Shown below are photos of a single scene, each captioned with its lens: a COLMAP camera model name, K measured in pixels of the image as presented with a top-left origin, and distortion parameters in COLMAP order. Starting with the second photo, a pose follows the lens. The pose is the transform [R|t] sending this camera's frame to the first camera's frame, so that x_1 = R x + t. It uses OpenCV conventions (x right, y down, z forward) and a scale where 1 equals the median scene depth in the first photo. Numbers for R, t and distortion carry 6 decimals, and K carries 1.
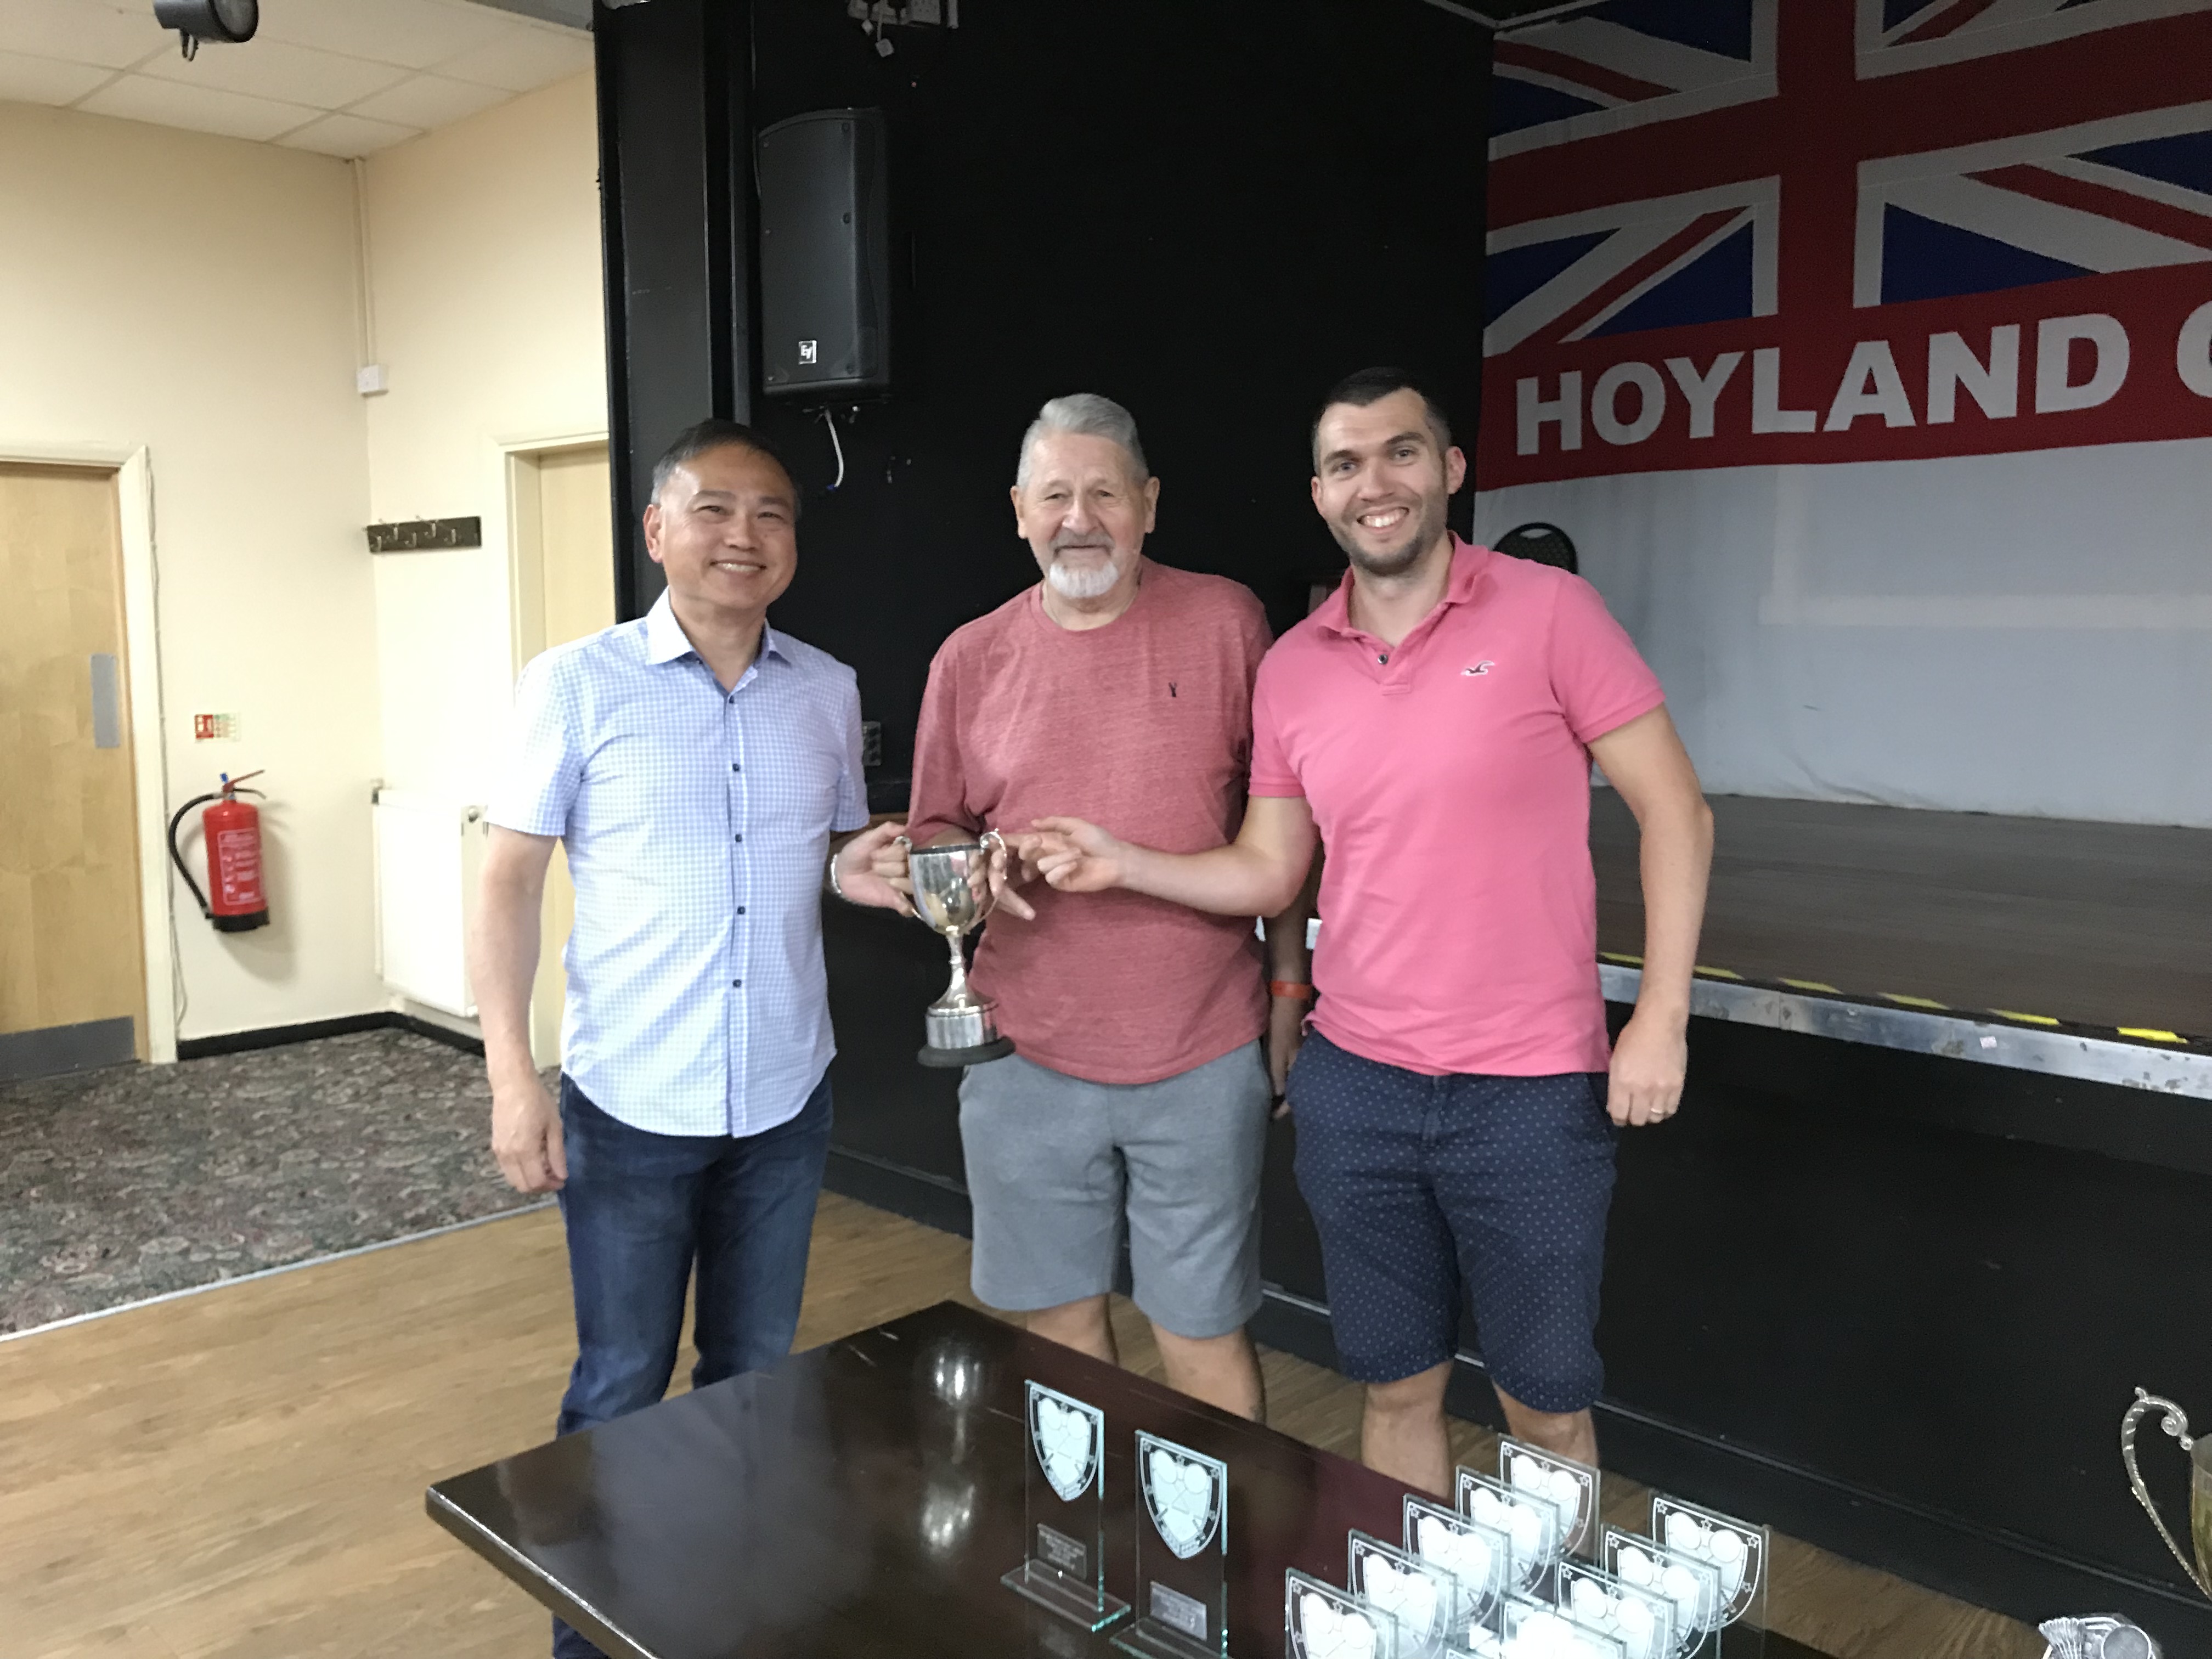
lens RADIAL K [[1834.7, 0, 1103.9], [0, 1834.7, 819.6], [0, 0, 1]] dist [-0.016293, 0.053814]
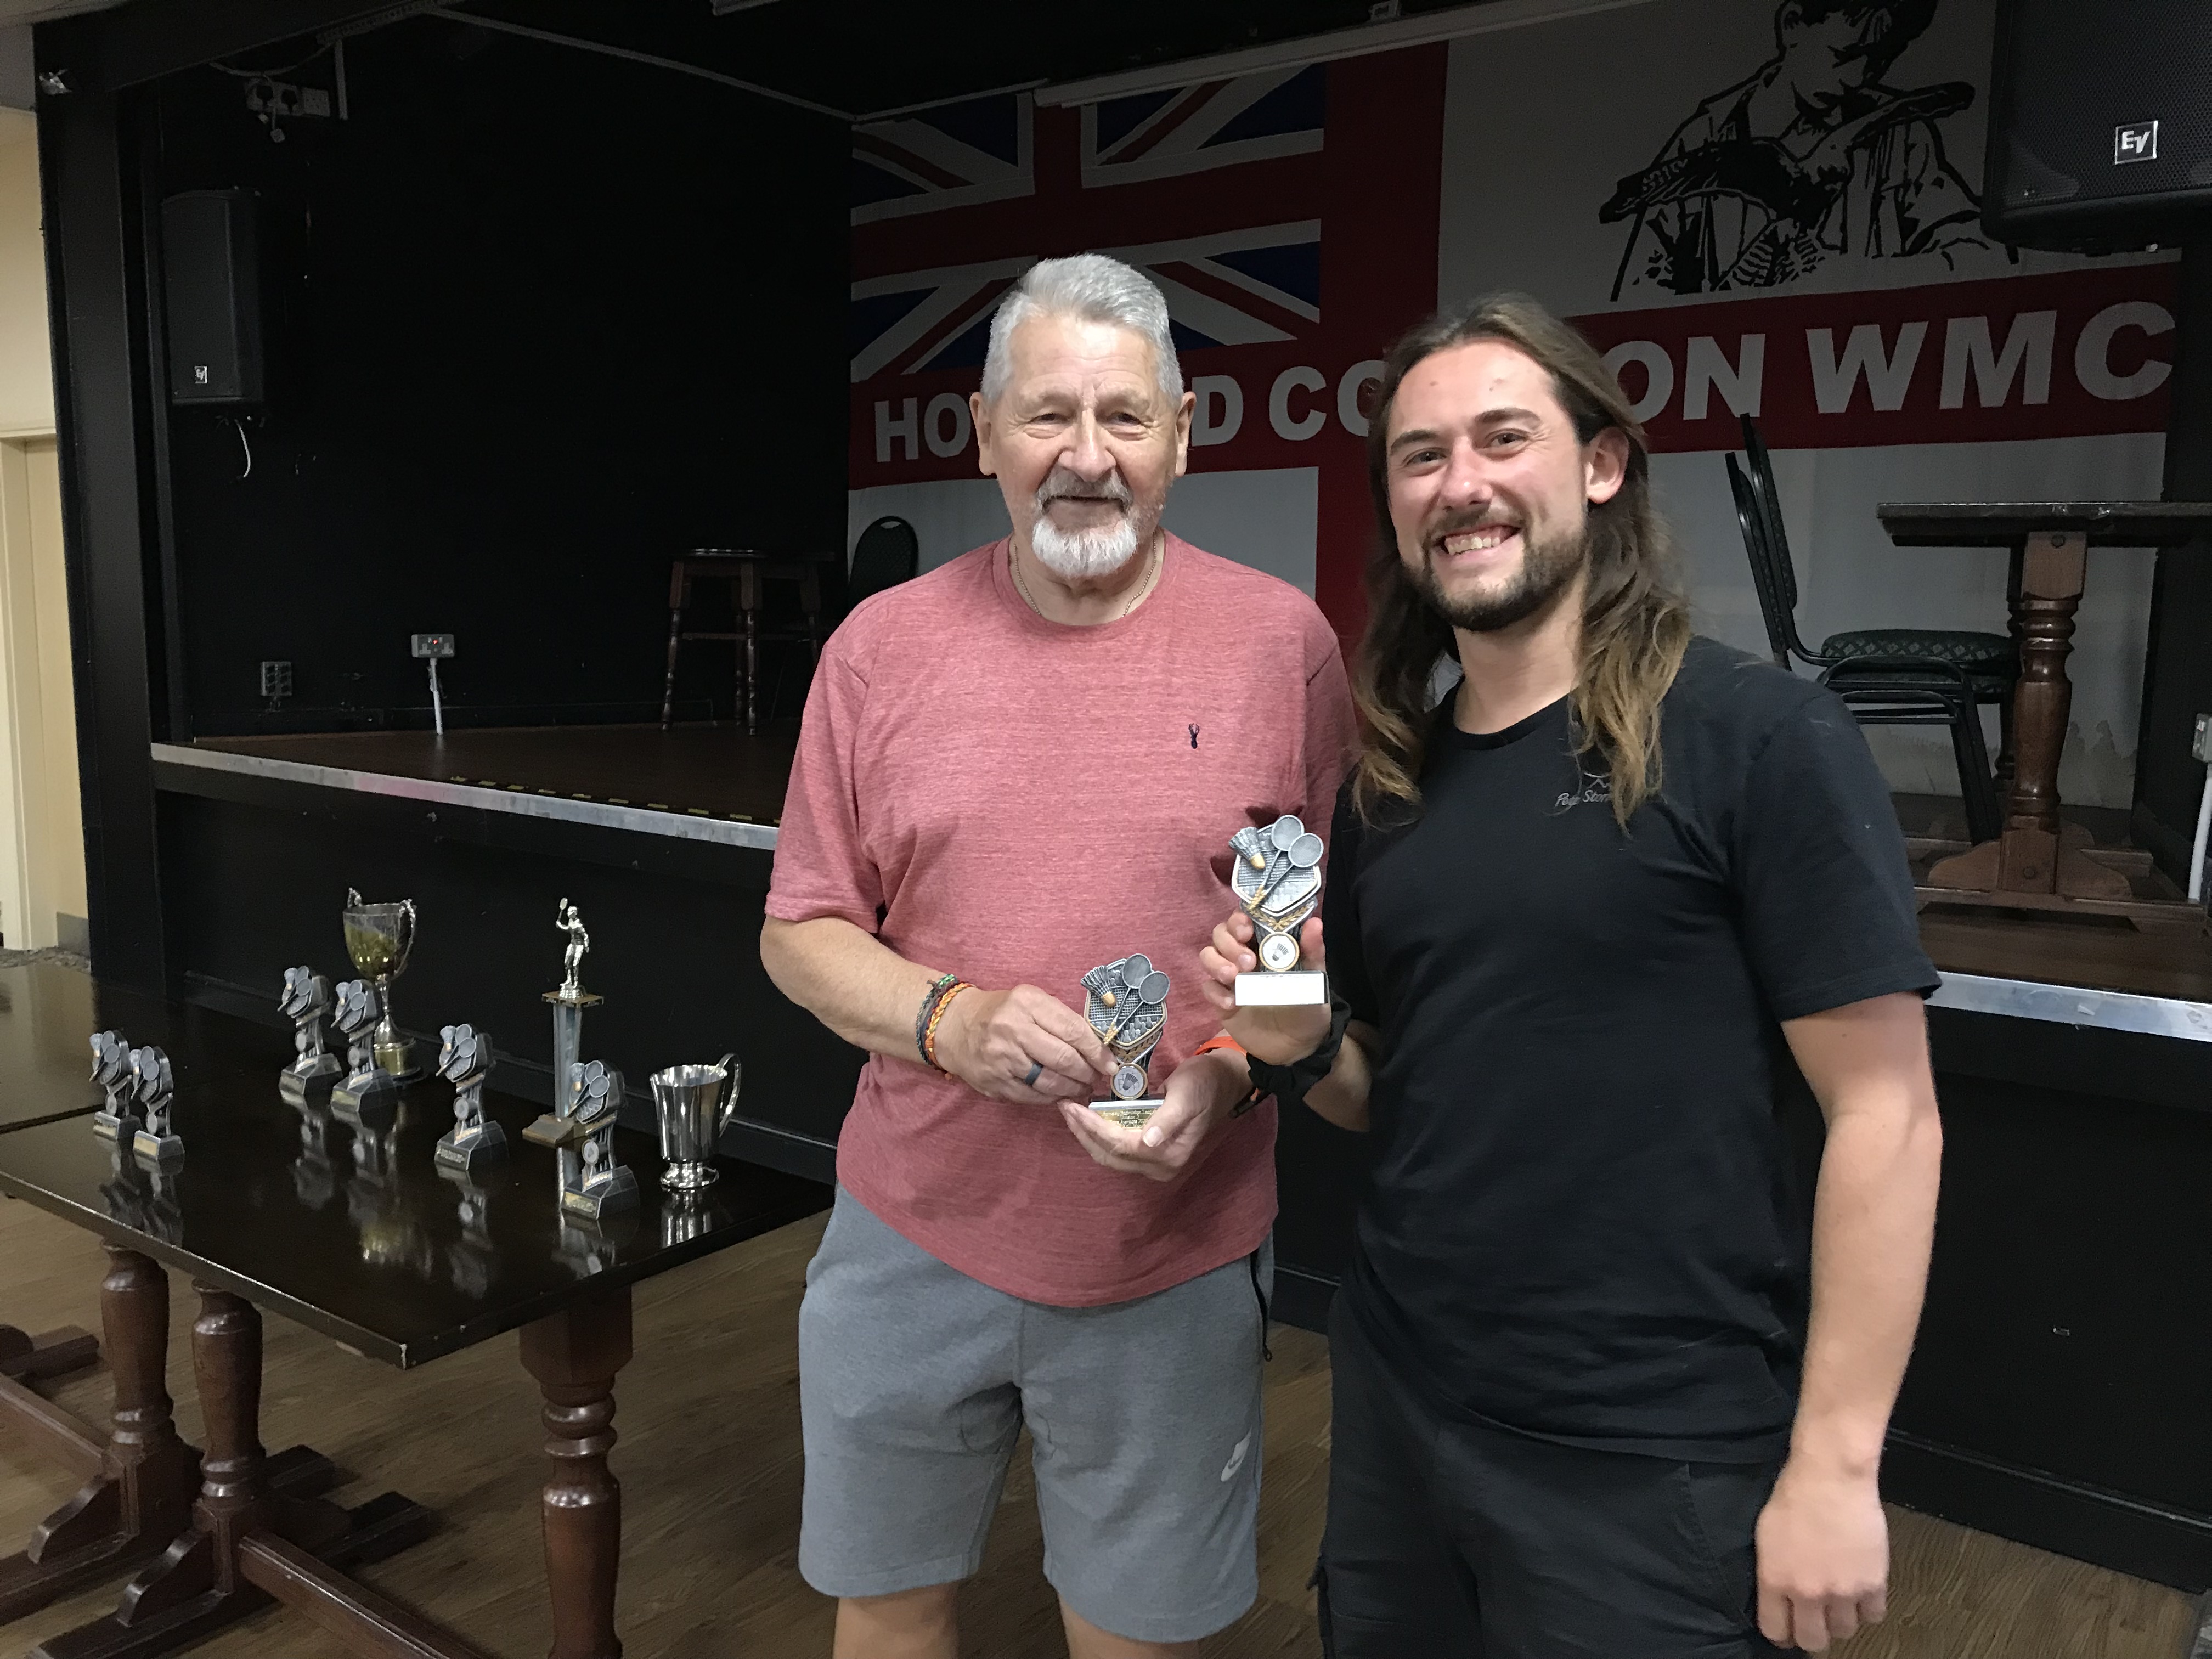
lens RADIAL K [[1819.5, 0, 1102.3], [0, 1819.5, 837.4], [0, 0, 1]] dist [0.010112, 0.012444]
pose [[0.991327, -0.000925, 0.131414, 0.270999], [-0.002067, 0.999742, 0.022624, 0.039470], [-0.131401, -0.022699, 0.991069, -0.342741]]
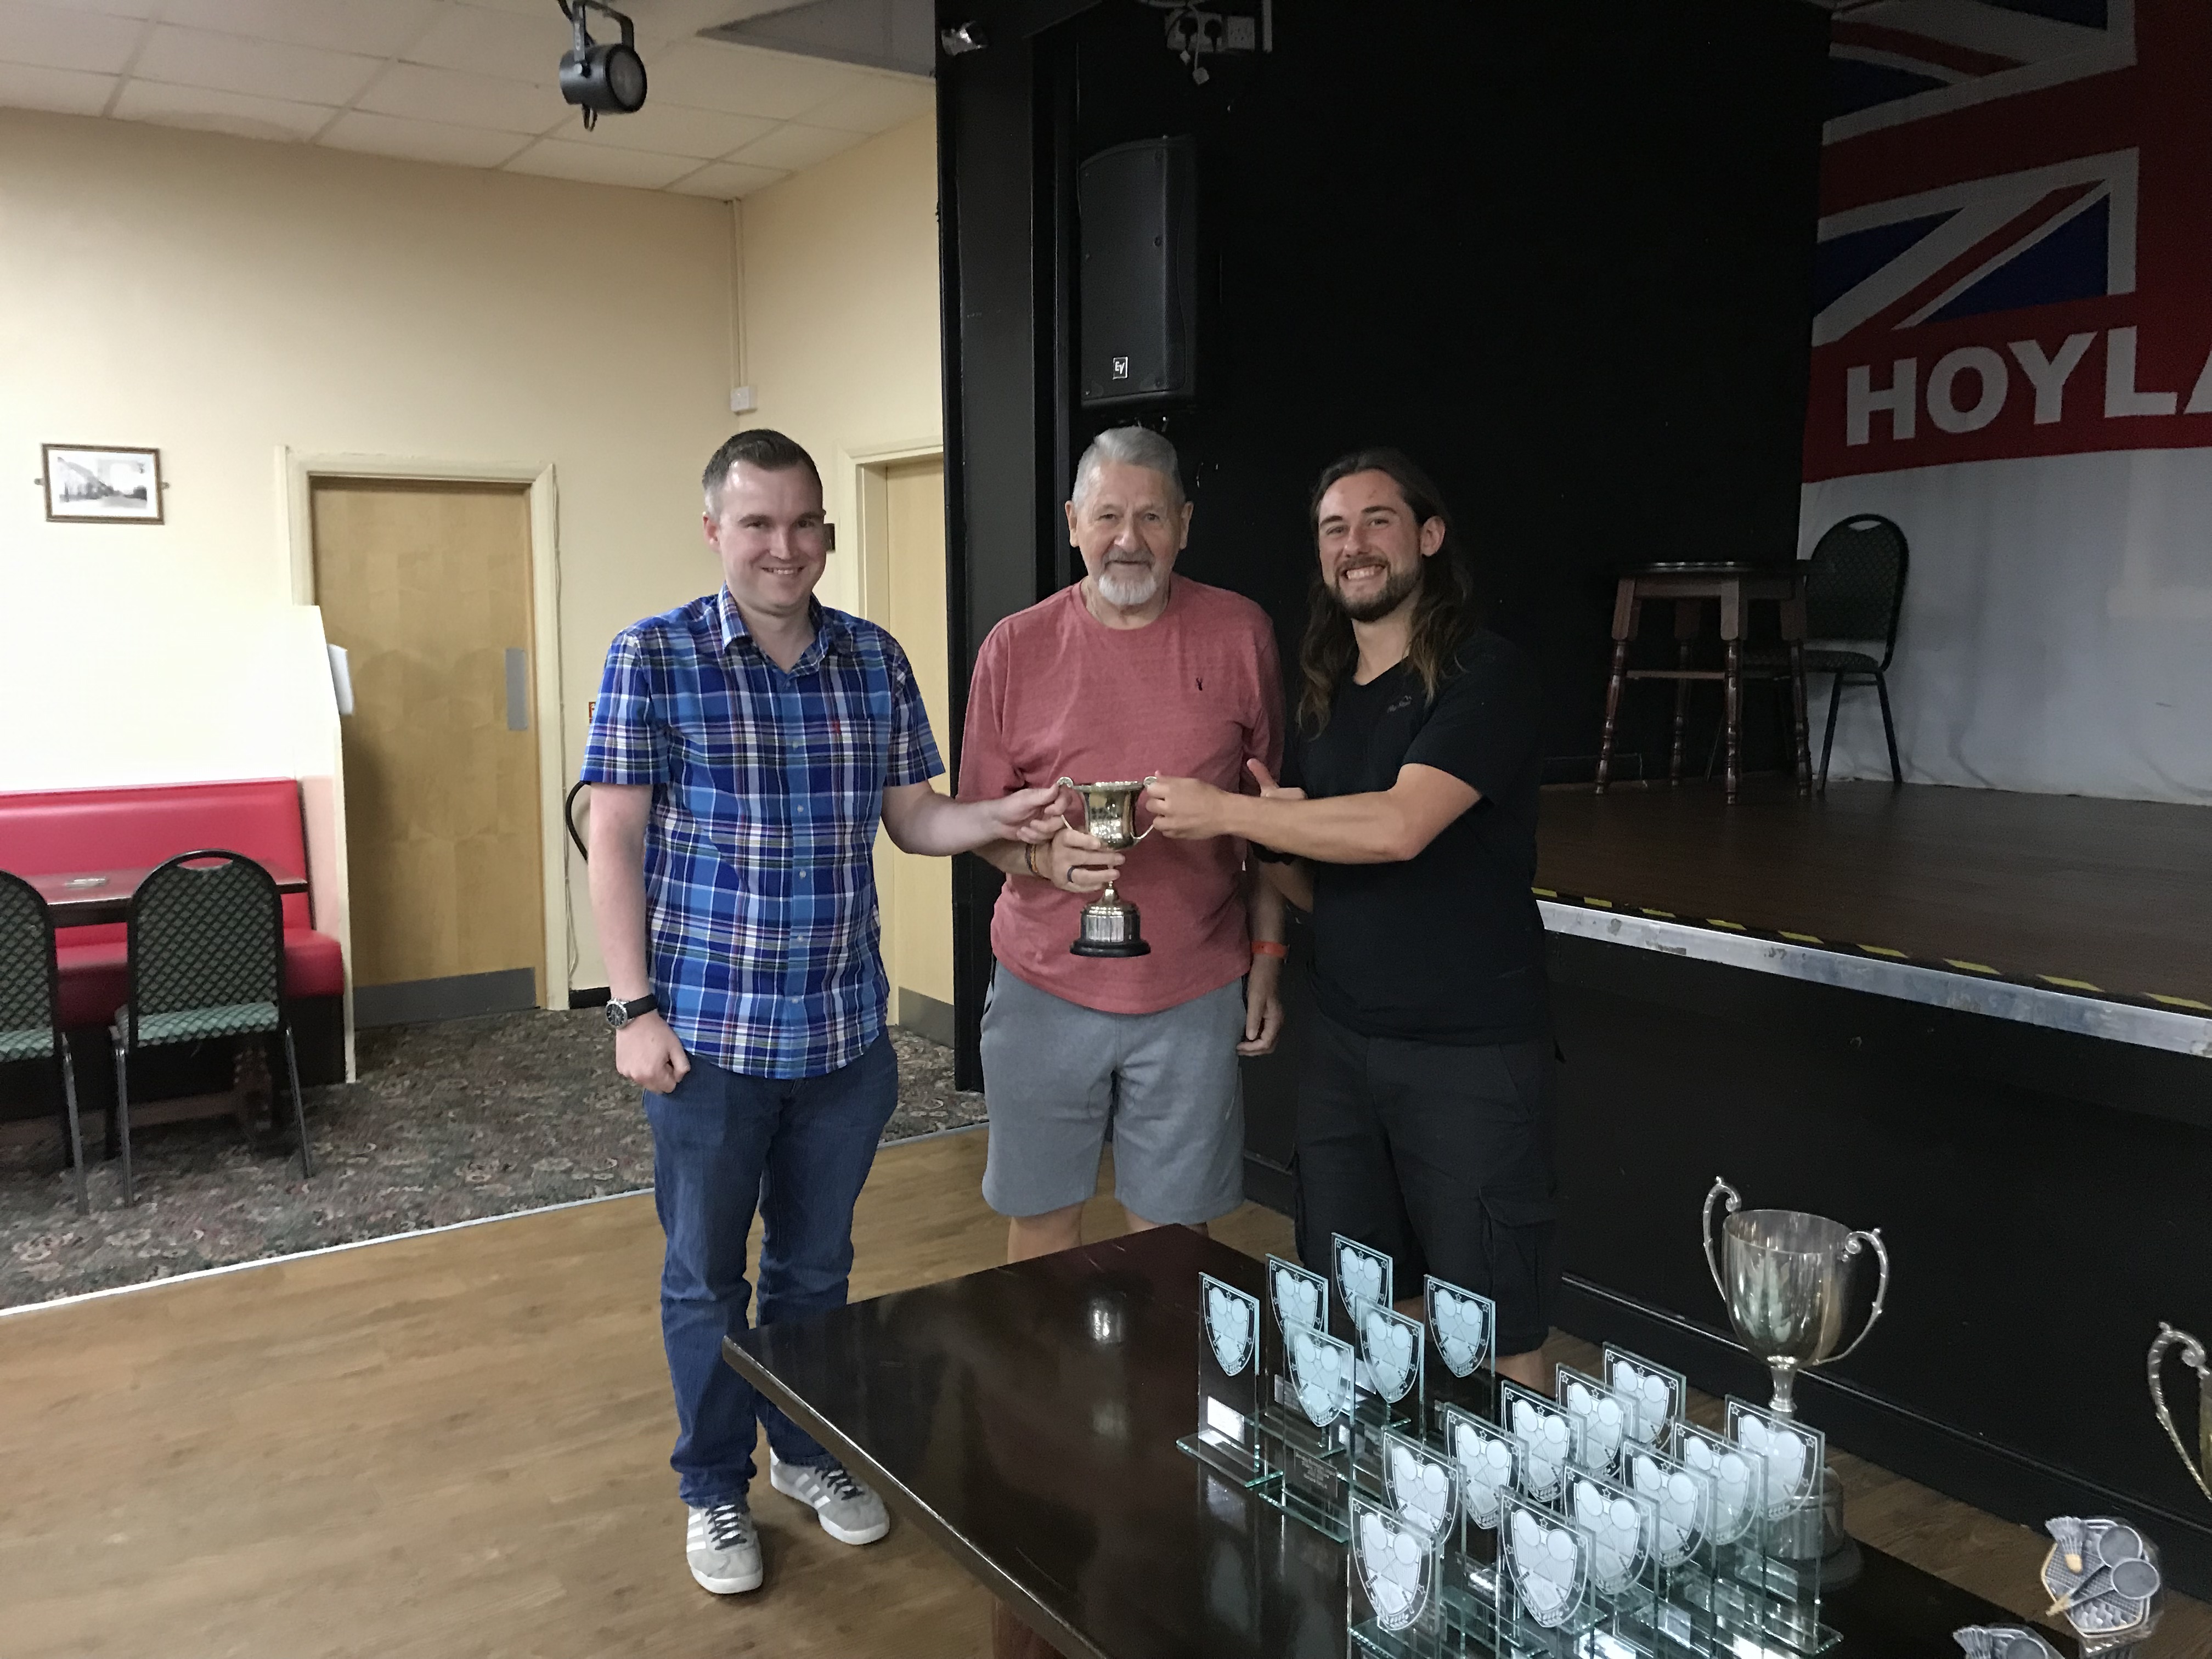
lens RADIAL K [[1821.9, 0, 1090.3], [0, 1821.9, 813.5], [0, 0, 1]] dist [0.008919, 0.005580]
pose [[0.980477, 0.018986, -0.195713, 0.030733], [-0.018801, 0.999819, 0.002802, 0.002893], [0.195731, 0.000933, 0.980657, -0.043612]]
